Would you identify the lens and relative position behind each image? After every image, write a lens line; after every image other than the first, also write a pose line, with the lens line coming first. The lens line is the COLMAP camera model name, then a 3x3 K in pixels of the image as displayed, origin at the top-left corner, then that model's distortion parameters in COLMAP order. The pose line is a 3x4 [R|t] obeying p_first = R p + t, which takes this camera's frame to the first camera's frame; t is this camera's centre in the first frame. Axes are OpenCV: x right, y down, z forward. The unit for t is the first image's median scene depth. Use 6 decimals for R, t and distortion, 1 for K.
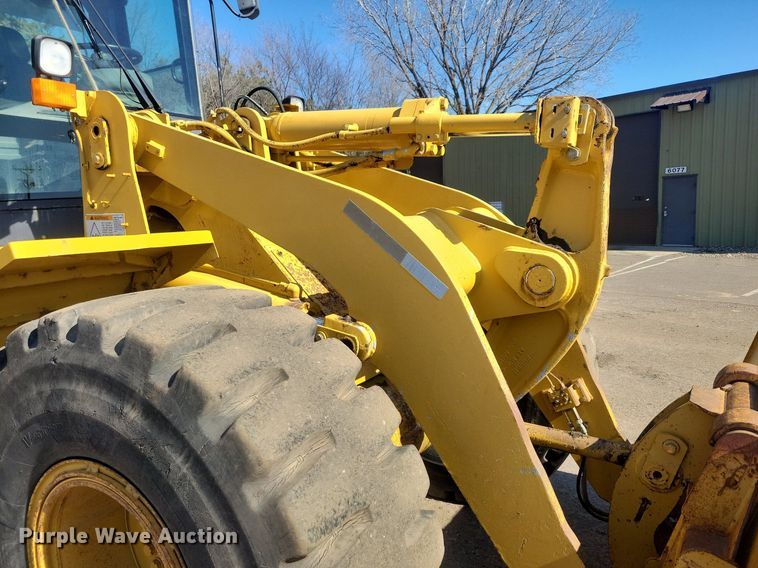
lens RADIAL K [[546.4, 0, 379.0], [0, 546.4, 284.0], [0, 0, 1]] dist [0.025055, -0.000486]
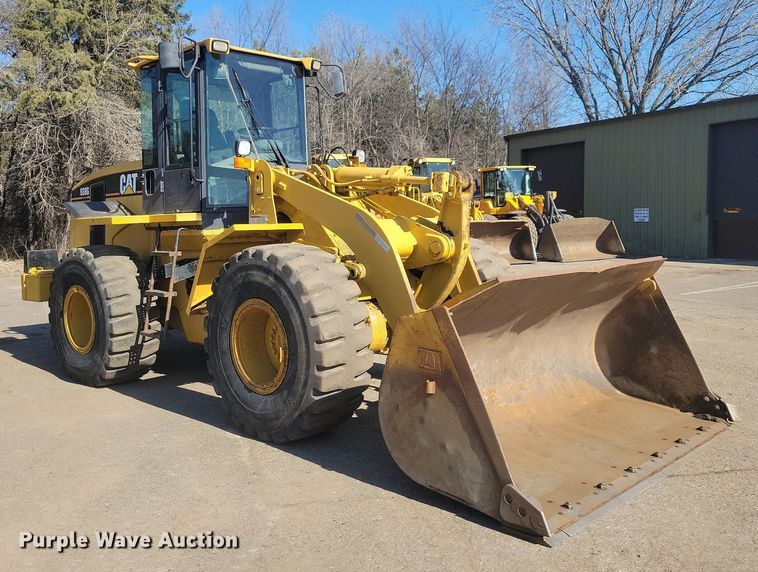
lens RADIAL K [[704.8, 0, 379.0], [0, 704.8, 286.0], [0, 0, 1]] dist [0.007091, -0.007528]
pose [[0.971303, 0.046391, -0.233279, 0.638276], [-0.053449, 0.998282, -0.024019, 0.197487], [0.231764, 0.035799, 0.972113, -1.618816]]
